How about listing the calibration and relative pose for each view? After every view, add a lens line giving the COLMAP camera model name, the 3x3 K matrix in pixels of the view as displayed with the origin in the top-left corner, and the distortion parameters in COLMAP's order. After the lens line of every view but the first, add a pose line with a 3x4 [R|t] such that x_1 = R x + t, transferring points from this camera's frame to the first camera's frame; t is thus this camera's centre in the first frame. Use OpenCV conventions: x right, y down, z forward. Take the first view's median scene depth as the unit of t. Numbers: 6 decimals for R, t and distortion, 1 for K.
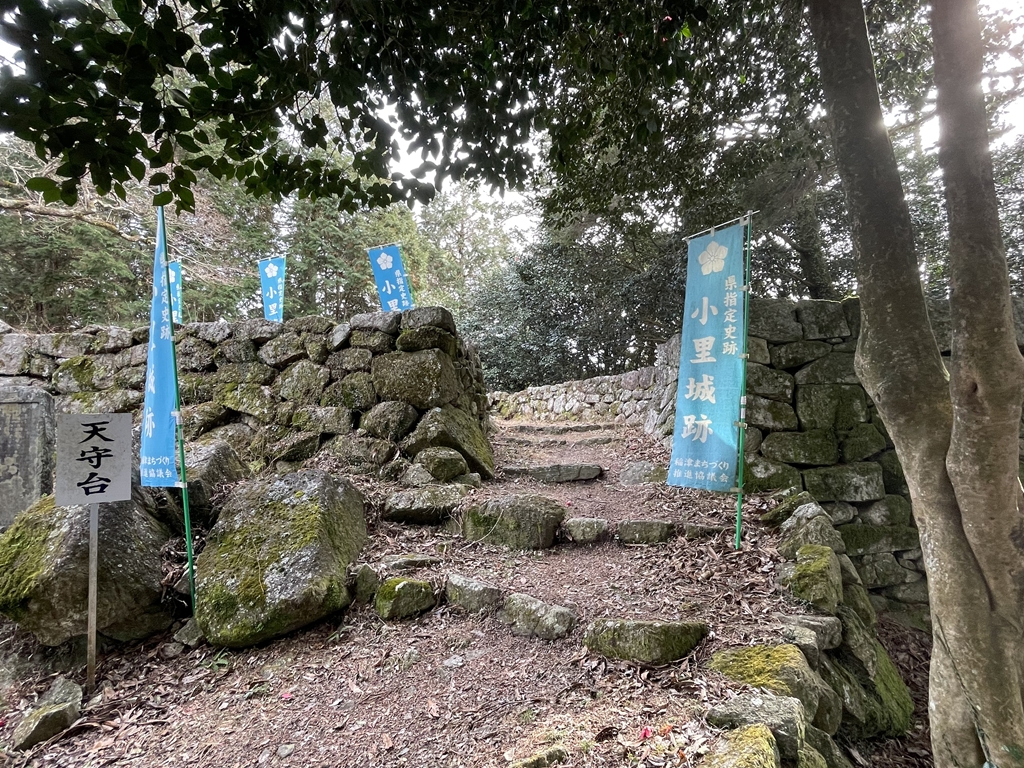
lens RADIAL K [[541.5, 0, 512.2], [0, 541.5, 384.7], [0, 0, 1]] dist [-0.002834, -0.000782]
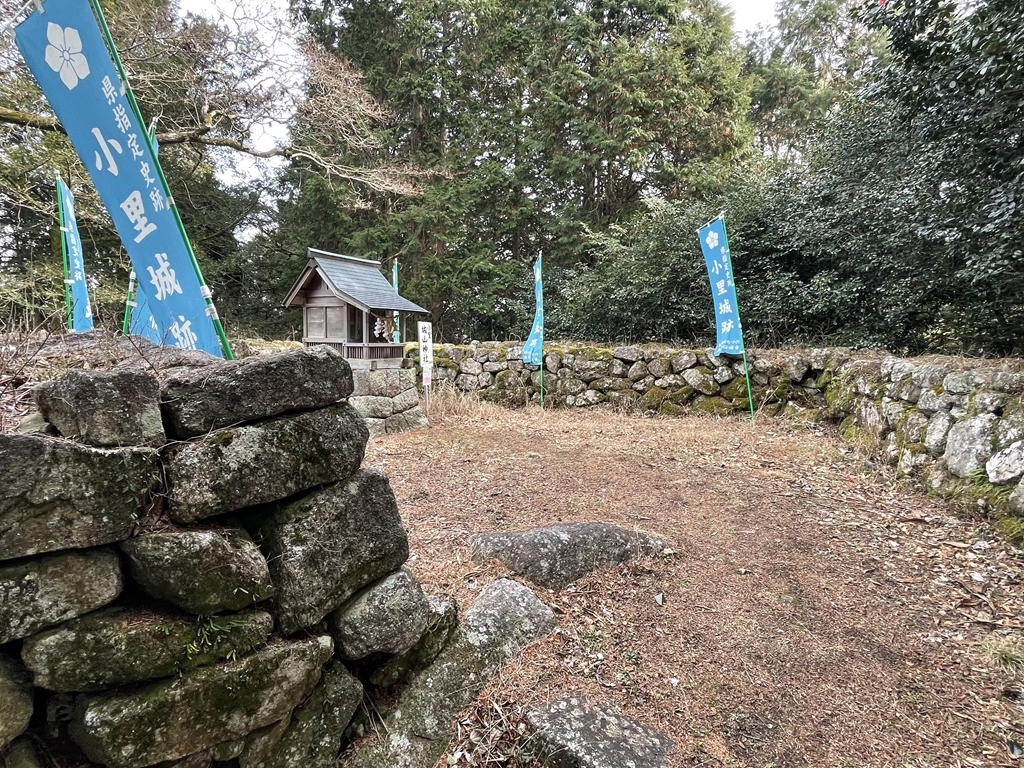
lens RADIAL K [[541.5, 0, 511.6], [0, 541.5, 383.8], [0, 0, 1]] dist [-0.002834, -0.000782]
pose [[0.768946, 0.084475, -0.633708, 0.076269], [0.044733, 0.981693, 0.185141, -0.065997], [0.637746, -0.170711, 0.751091, 0.571980]]
